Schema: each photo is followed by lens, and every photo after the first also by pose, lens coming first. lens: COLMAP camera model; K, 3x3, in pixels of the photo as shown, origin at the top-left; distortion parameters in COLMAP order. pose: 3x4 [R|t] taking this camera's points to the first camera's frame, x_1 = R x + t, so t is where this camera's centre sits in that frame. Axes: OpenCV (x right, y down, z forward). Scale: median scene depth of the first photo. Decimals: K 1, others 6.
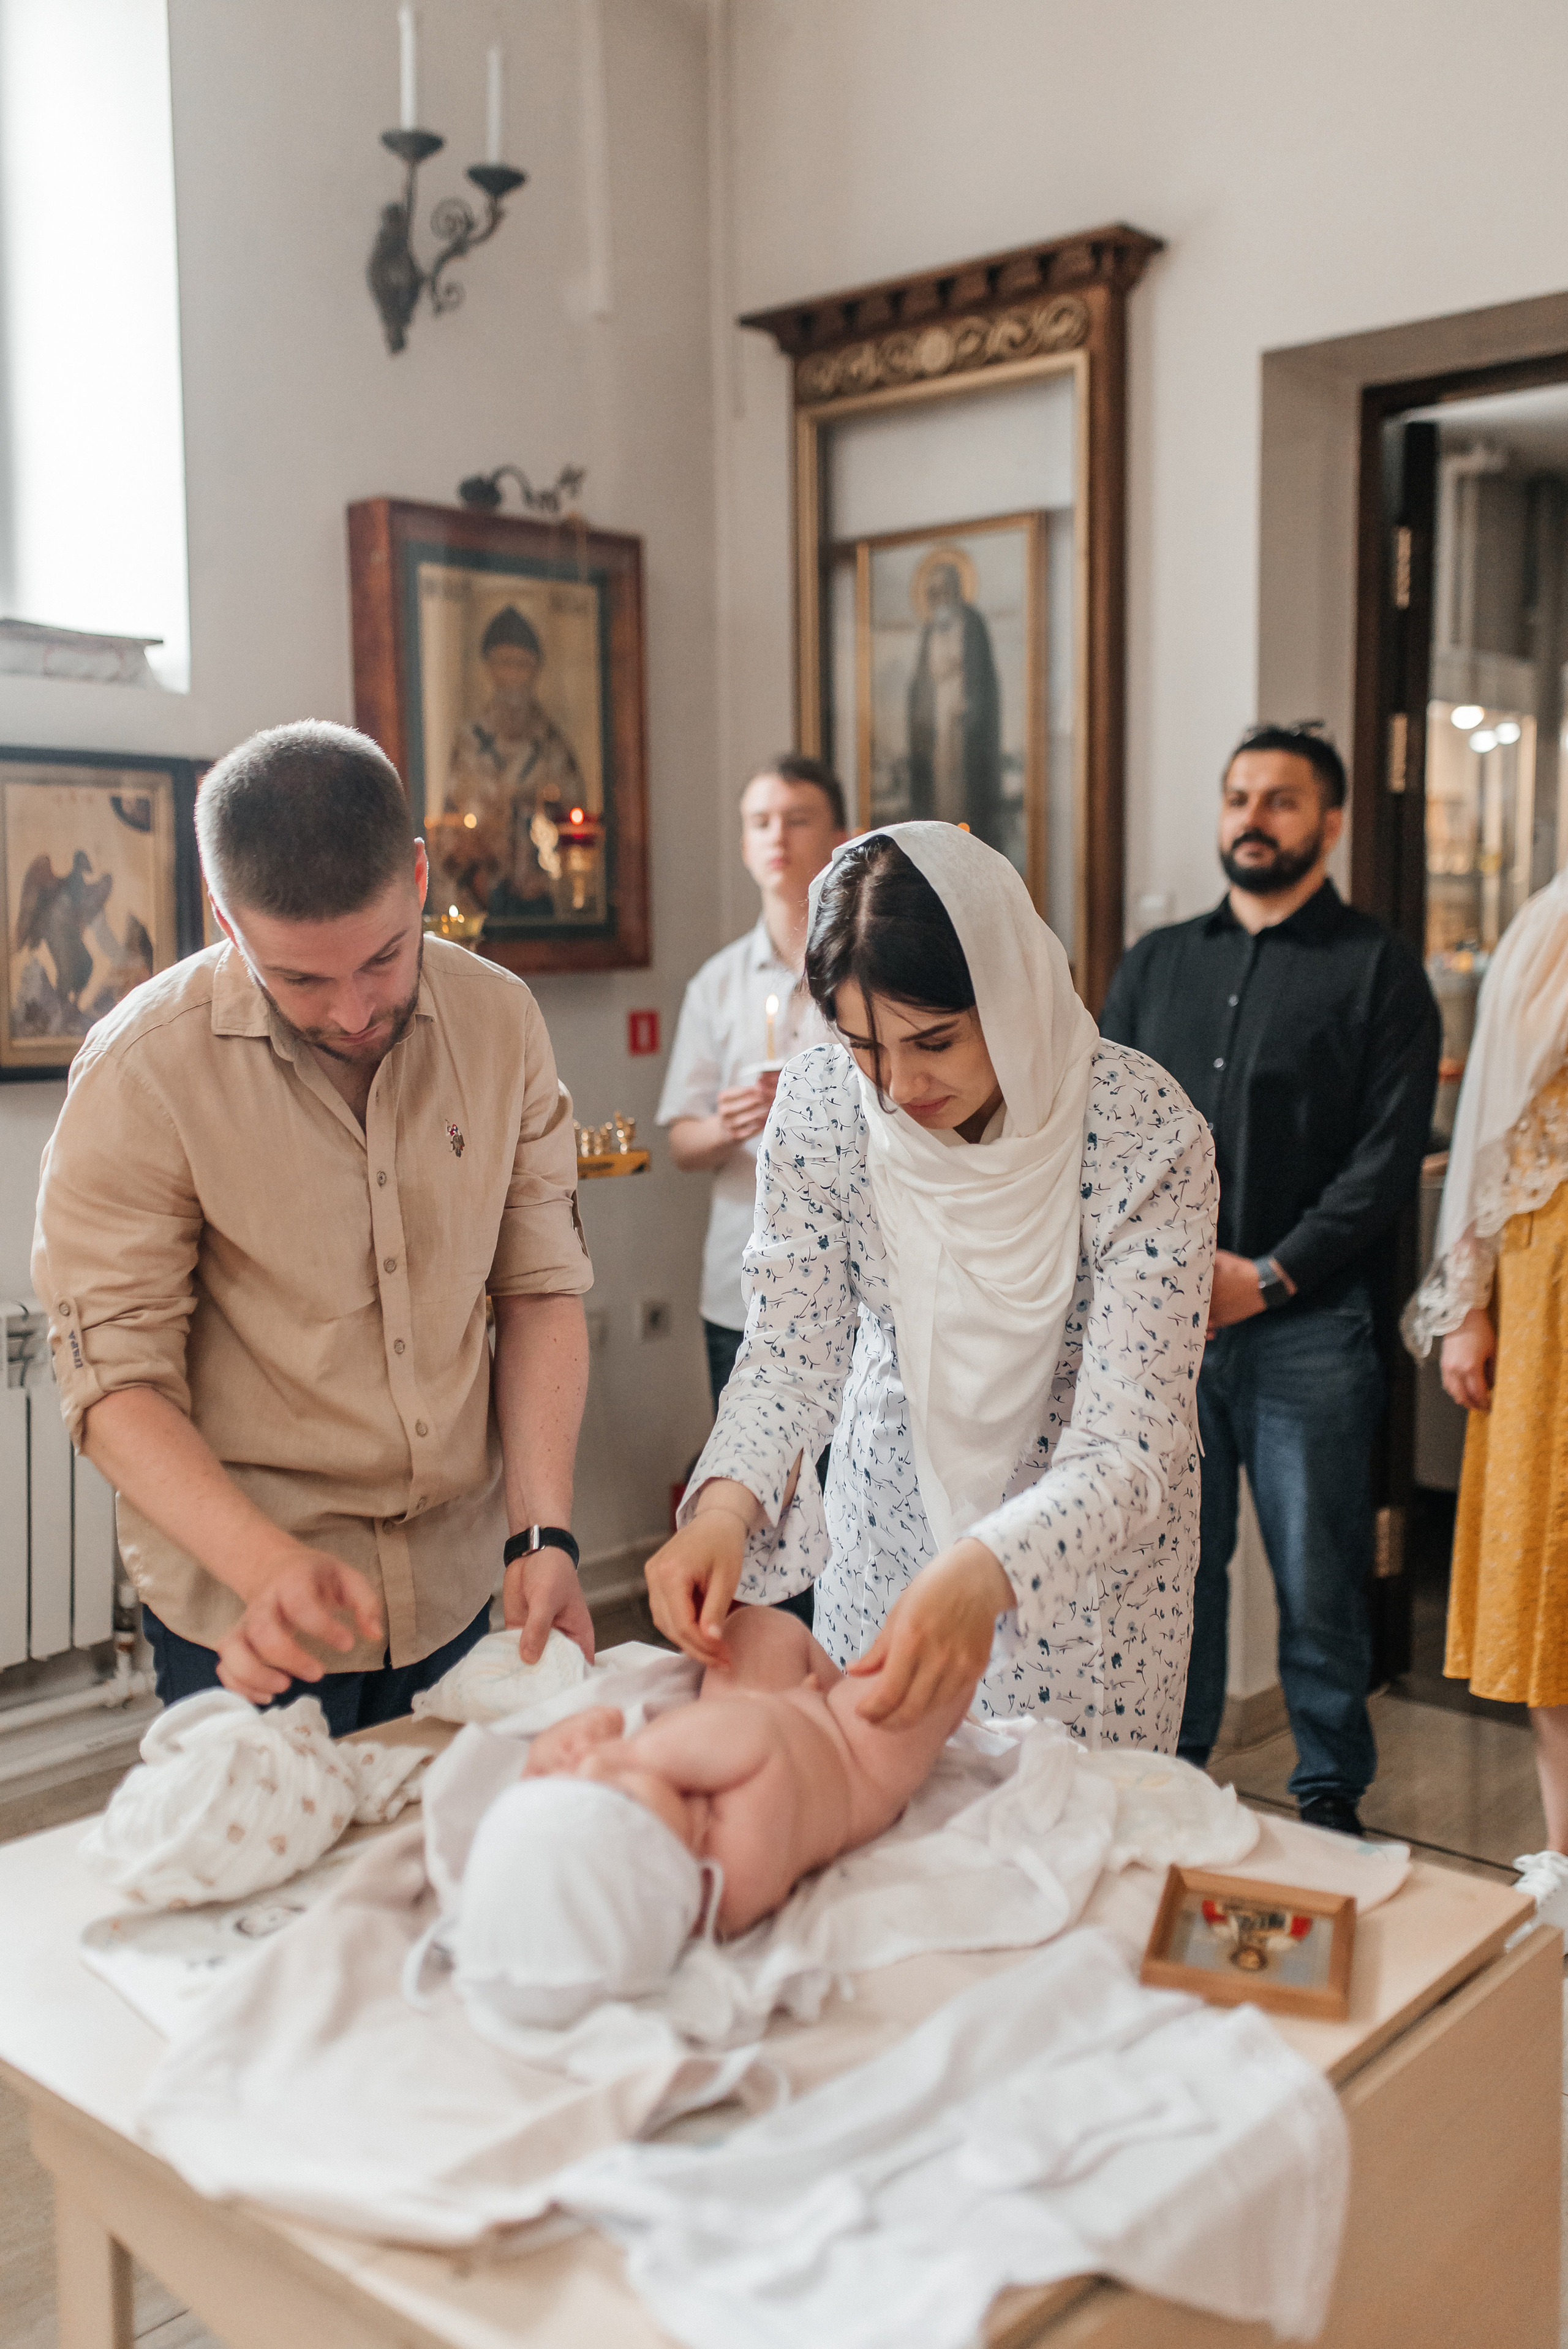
lens RADIAL K [[2296.7, 0, 775.9], [0, 2296.7, 1176.0], [0, 0, 1]] dist [0.013215, 0.000000]
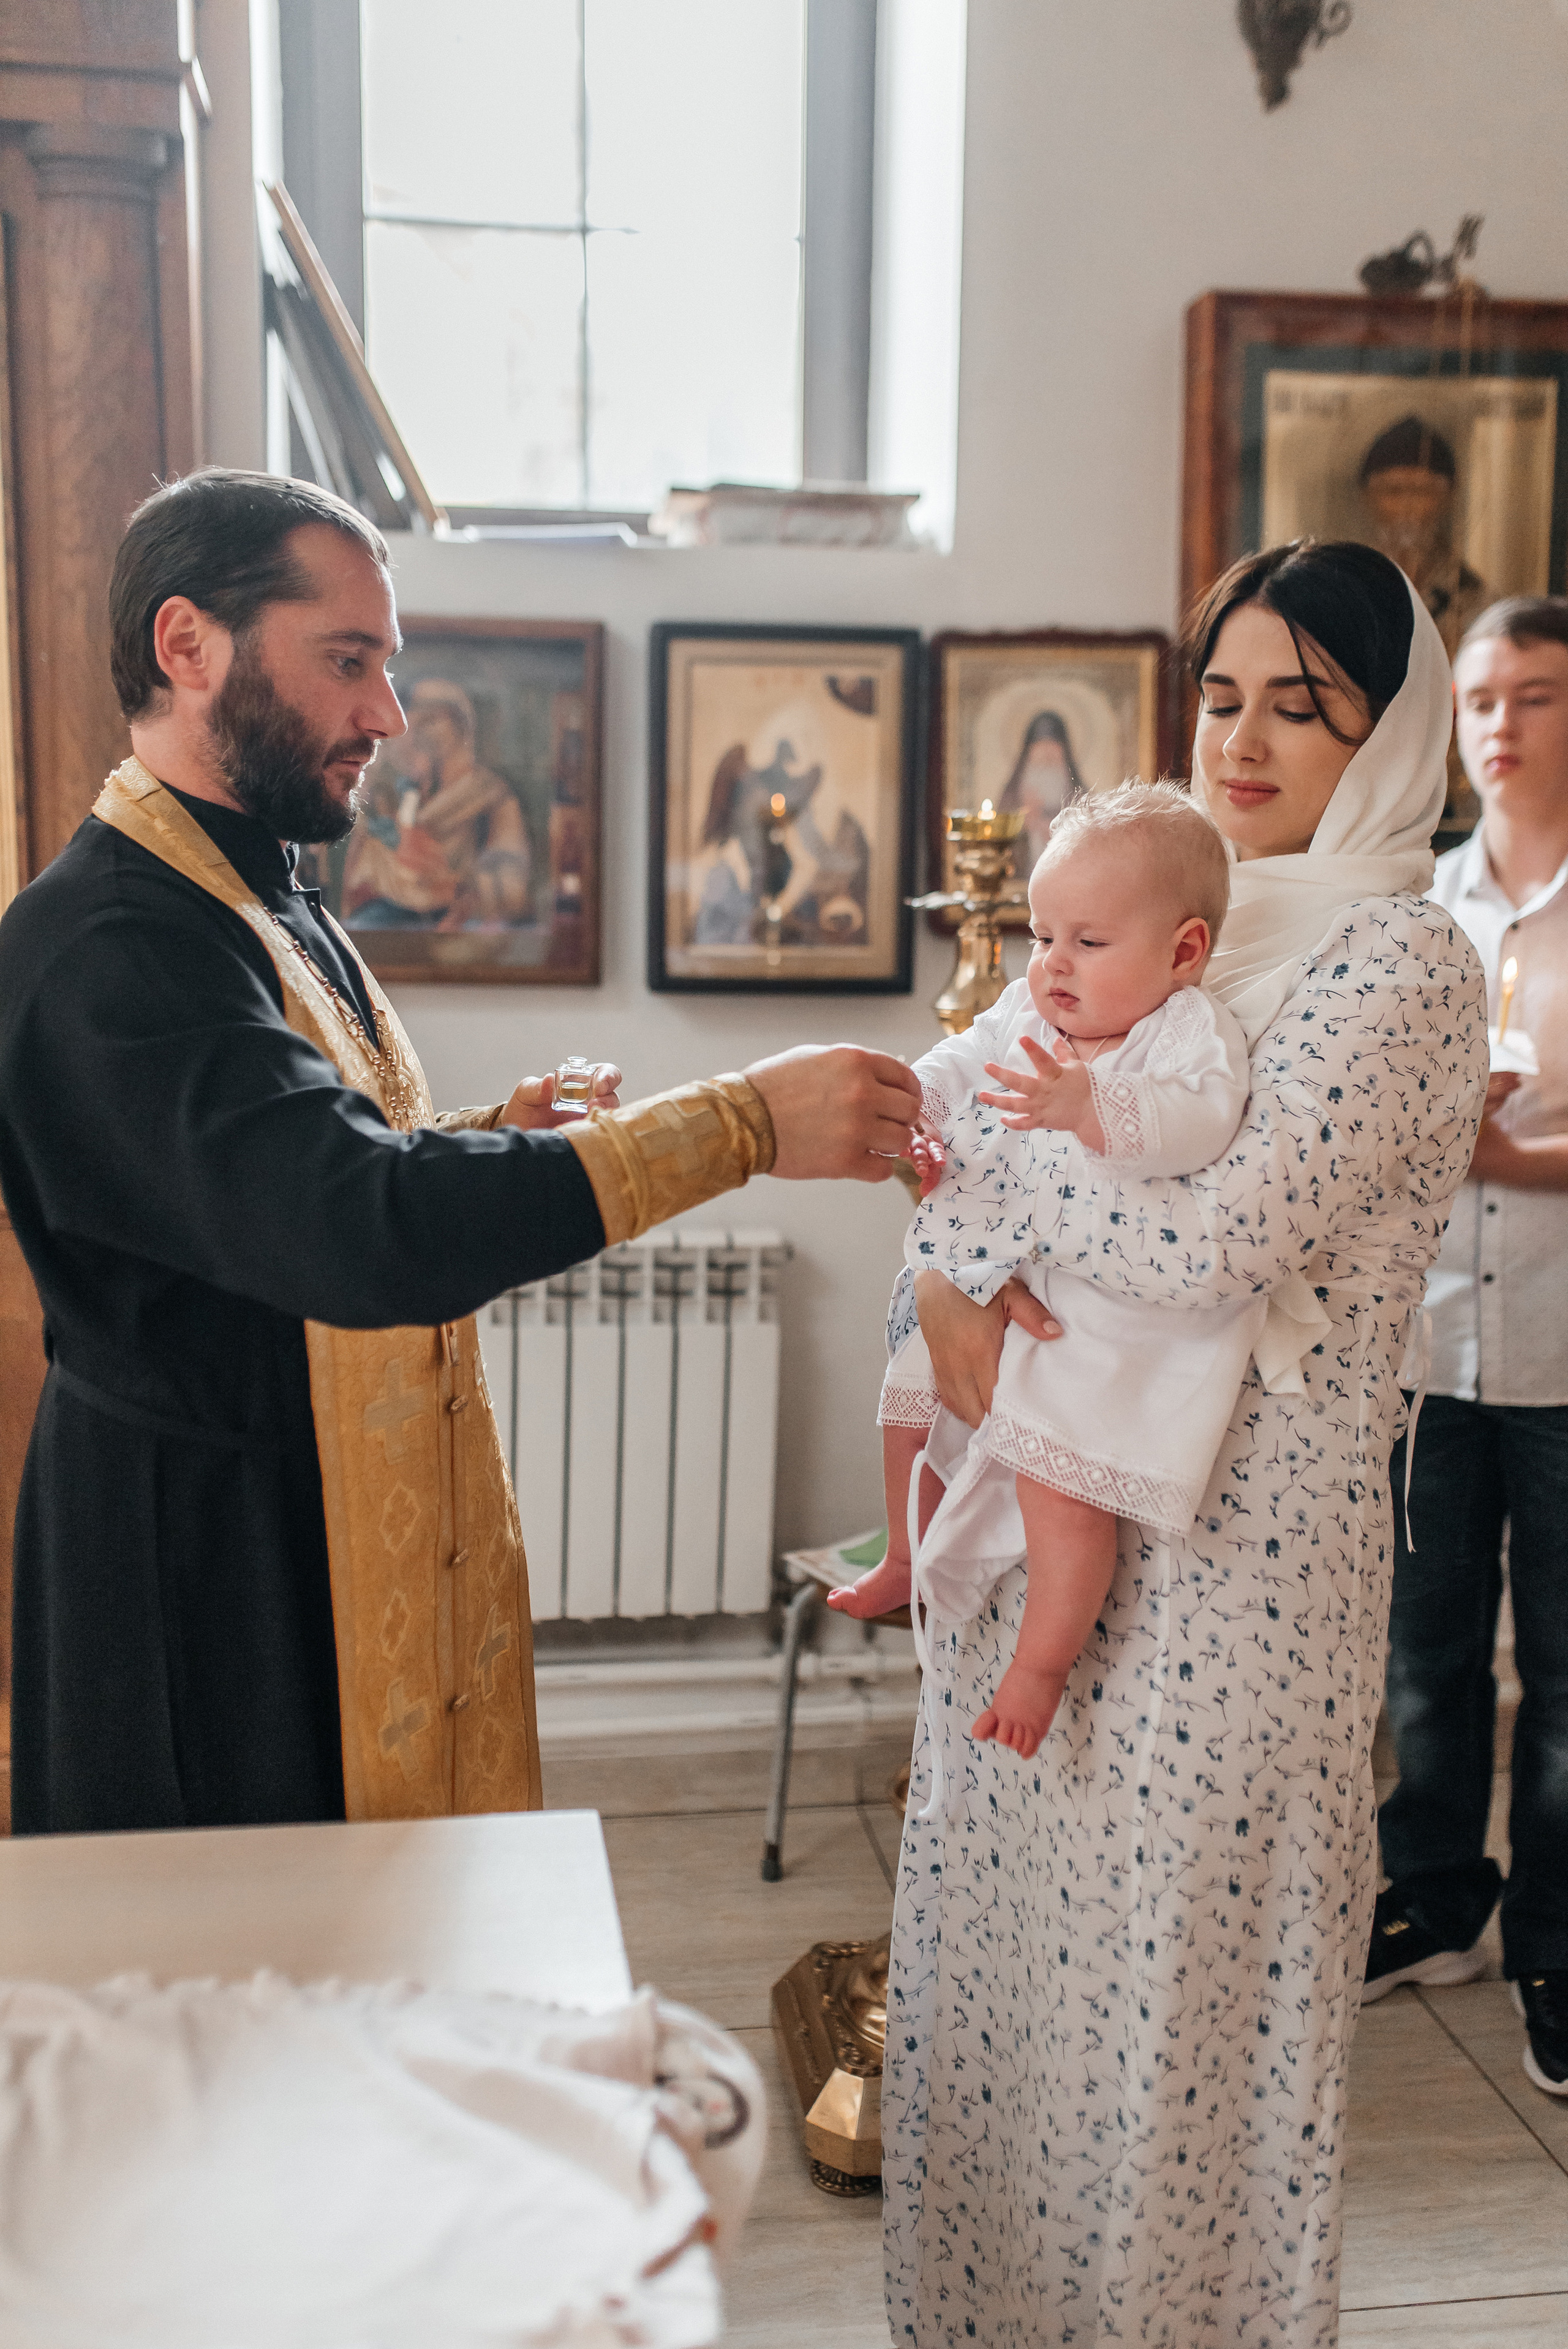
lens RADIAL K [[2296.7, 0, 781.0], [0, 2296.7, 1169.3], [0, 0, 1]] dist [0.013215, 0.000000]
pose [[0.764356, 0.106008, -0.636020, 0.272686], [-0.082800, 0.994363, 0.066227, -0.032862], [0.639456, 0.002042, 0.768825, 0.302072]]
